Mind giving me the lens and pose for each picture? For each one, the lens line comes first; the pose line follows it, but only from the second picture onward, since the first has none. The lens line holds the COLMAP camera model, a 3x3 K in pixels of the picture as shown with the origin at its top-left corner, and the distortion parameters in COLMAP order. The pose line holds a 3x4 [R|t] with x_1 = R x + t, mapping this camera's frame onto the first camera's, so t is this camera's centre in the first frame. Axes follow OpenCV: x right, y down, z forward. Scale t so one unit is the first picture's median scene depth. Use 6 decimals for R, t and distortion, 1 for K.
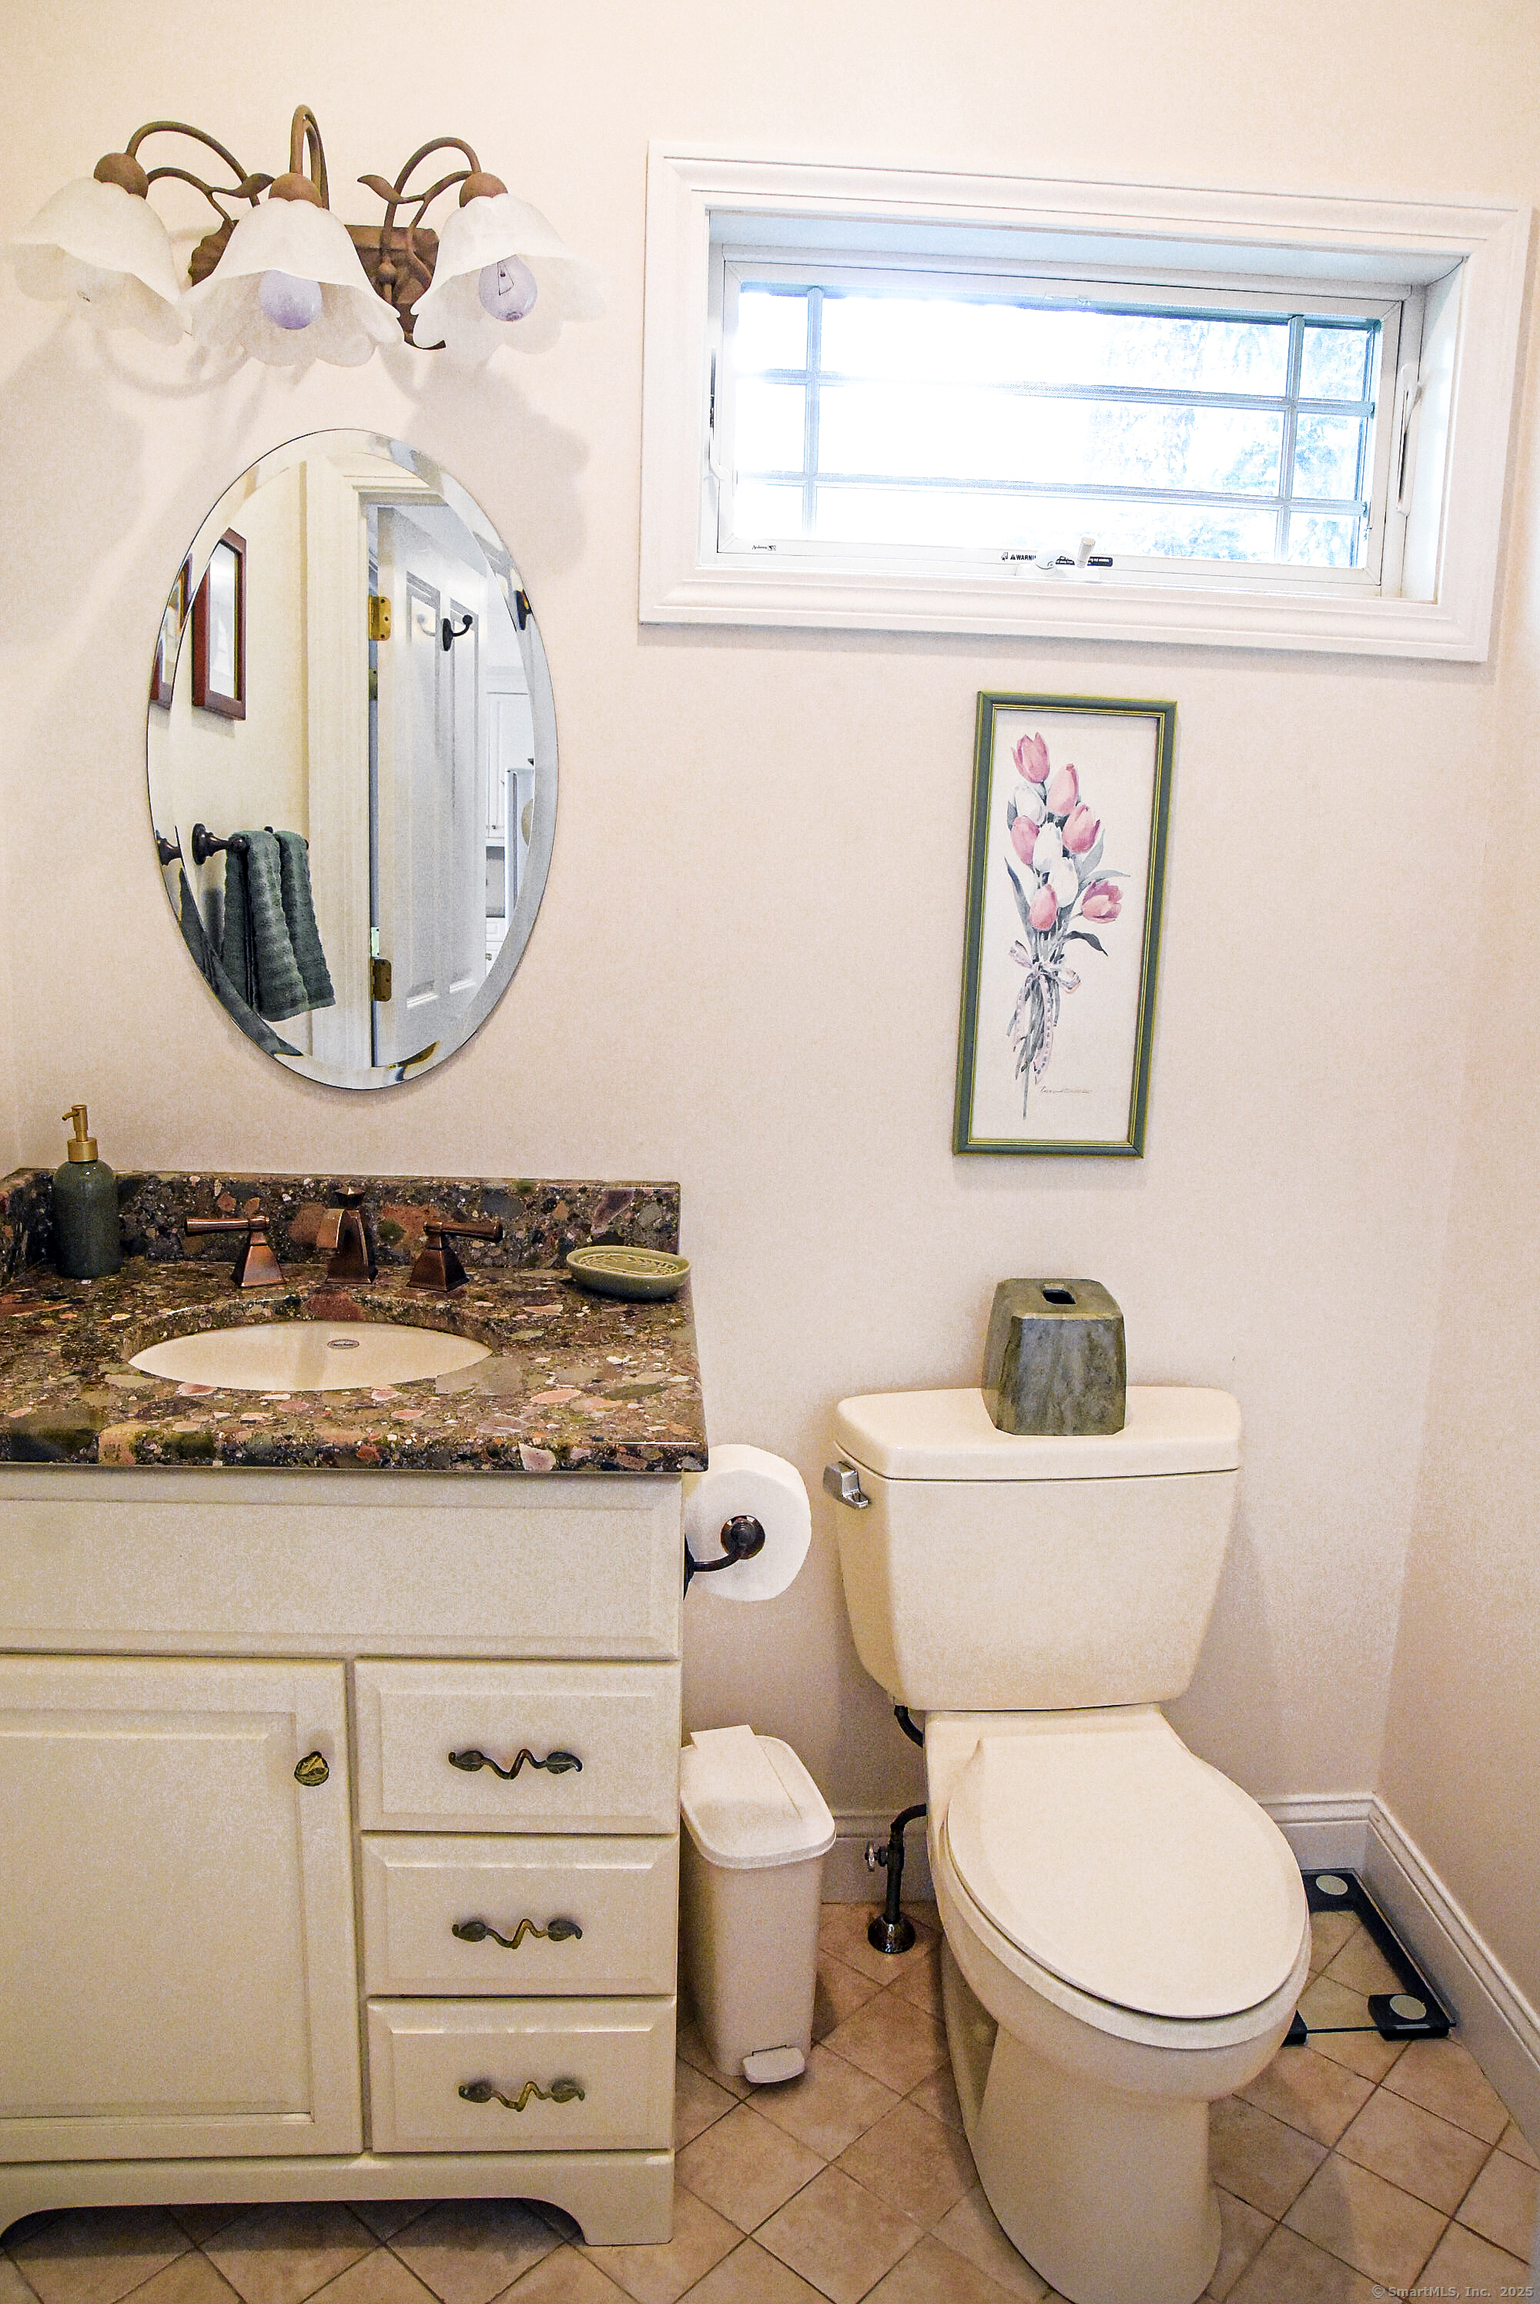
lens RADIAL K [[1749.4, 0, 770.0], [0, 1749.4, 1152.0], [0, 0, 1]] dist [-0.112738, 0.136566]
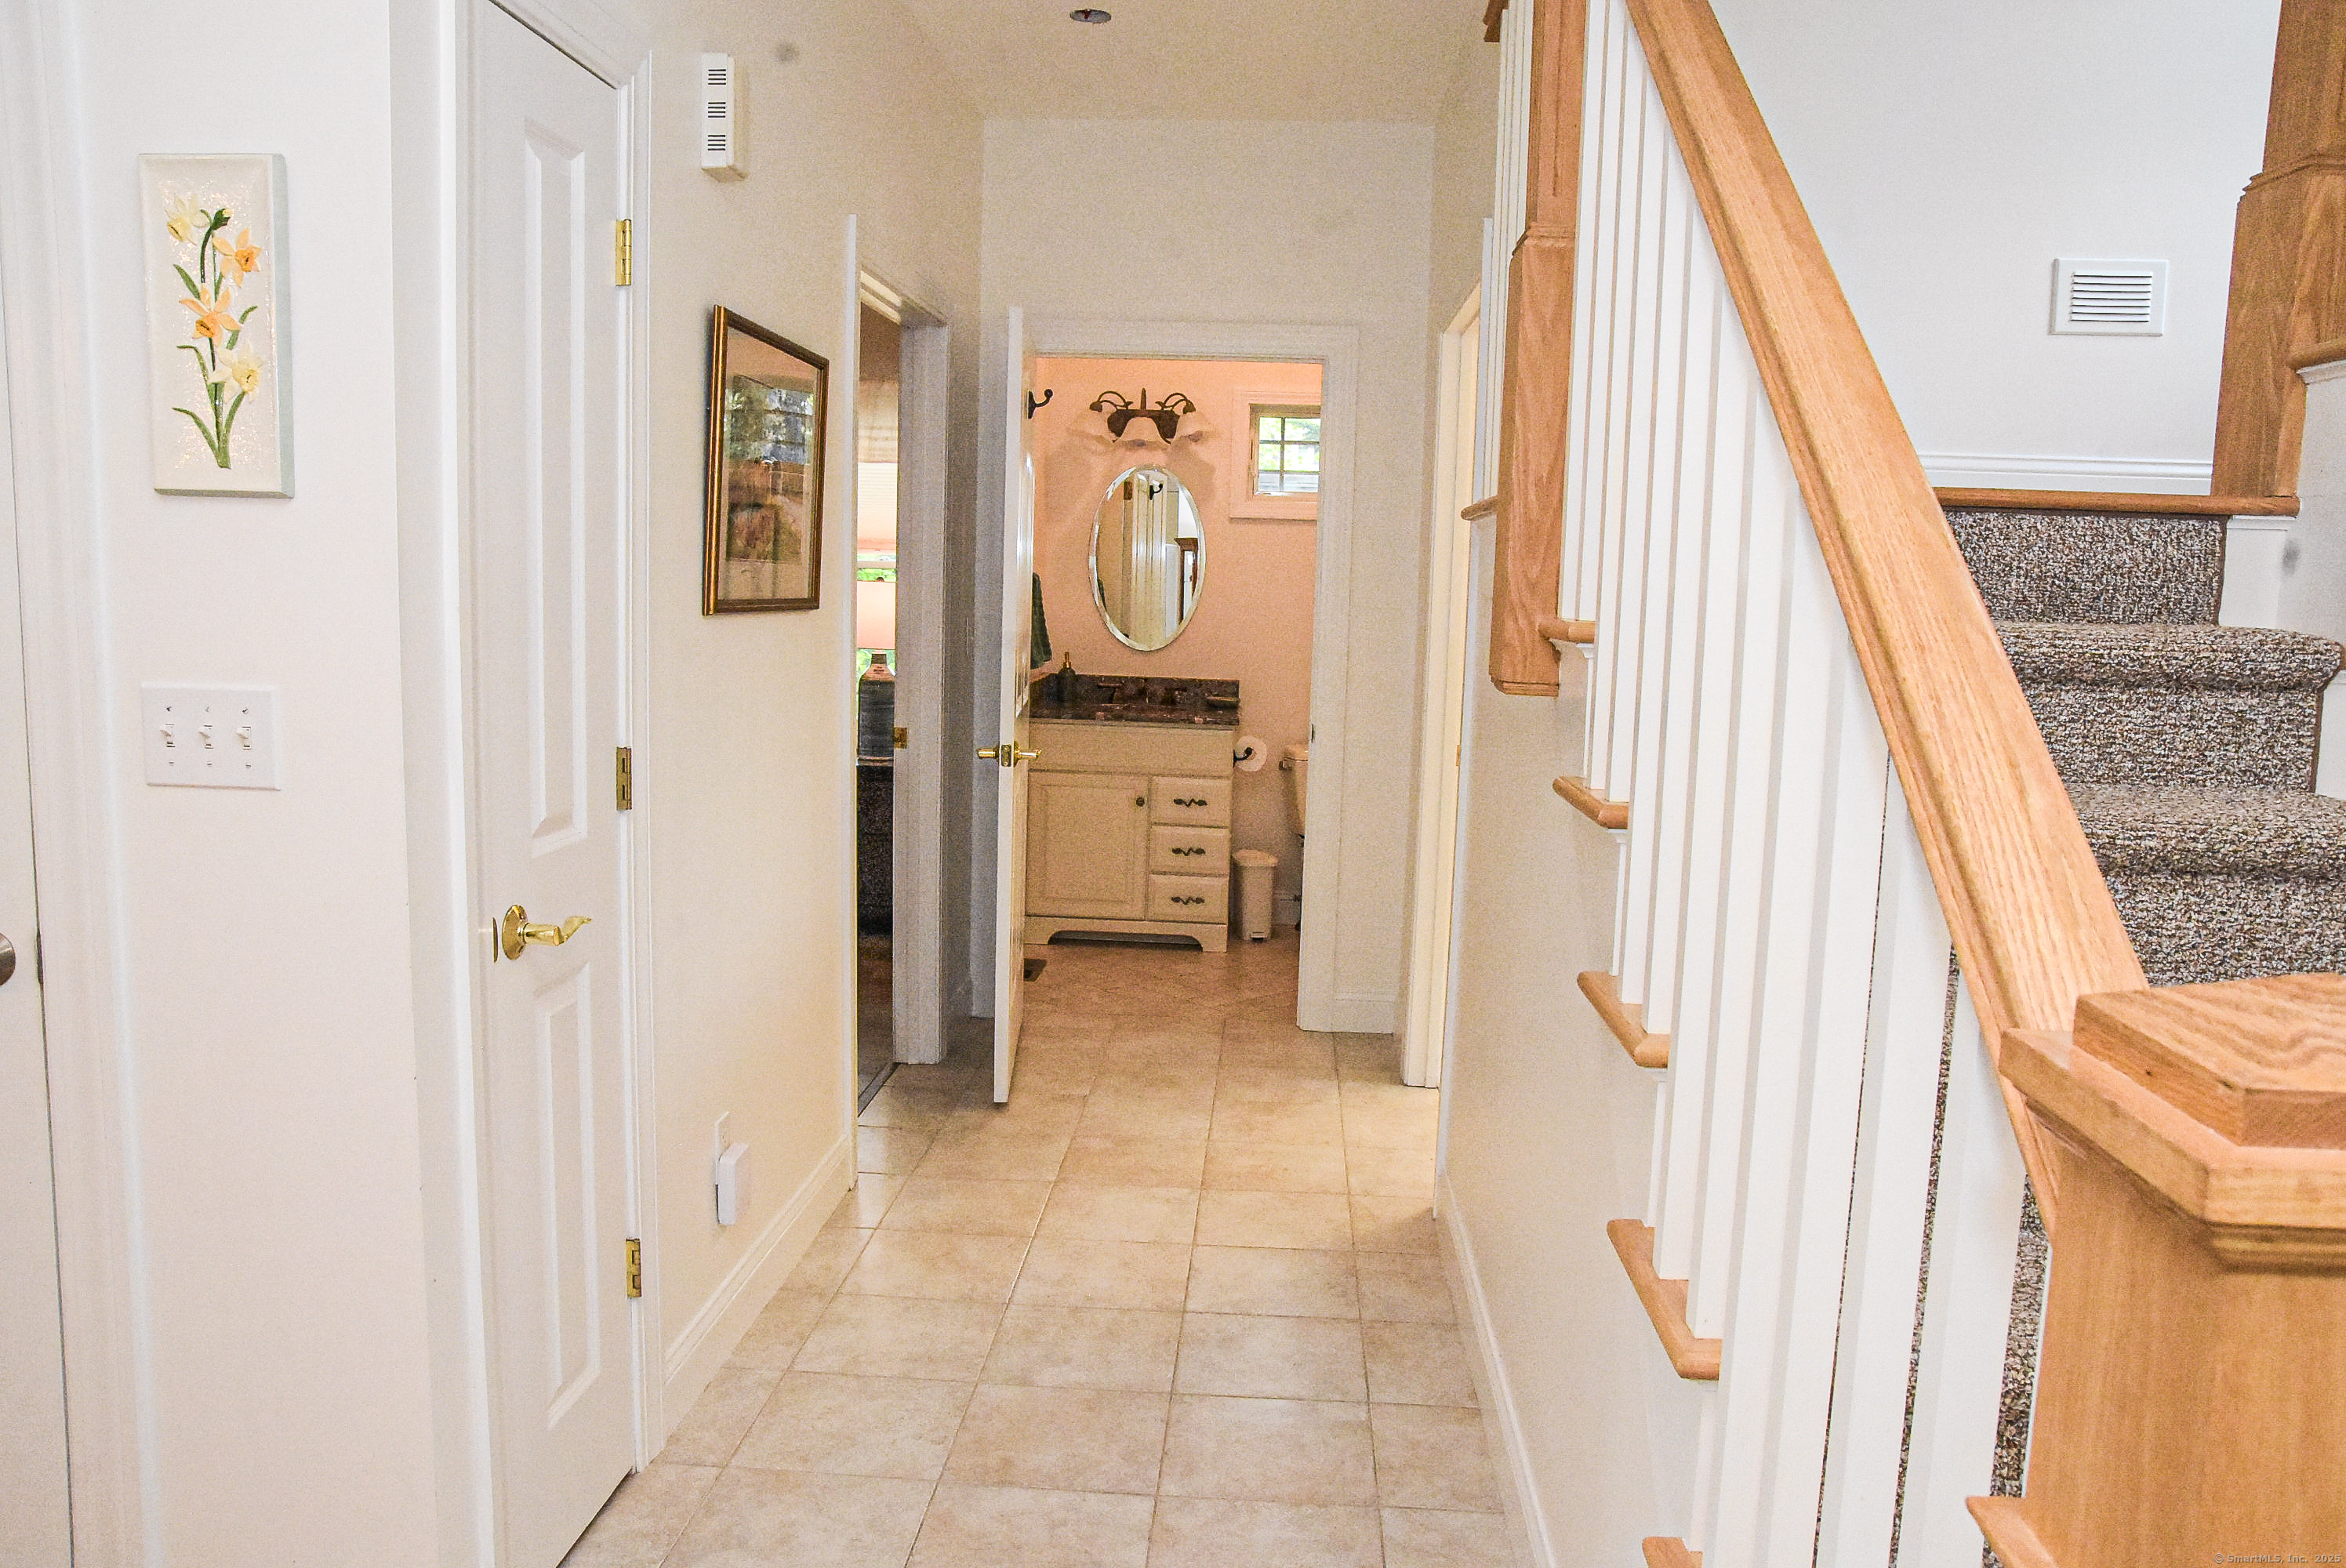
lens RADIAL K [[1781.2, 0, 1263.8], [0, 1781.2, 753.2], [0, 0, 1]] dist [-0.112738, 0.136566]
pose [[0.996866, 0.010113, -0.078456, 0.319958], [-0.017658, 0.995218, -0.096073, 0.585721], [0.077109, 0.097157, 0.992277, -2.868712]]
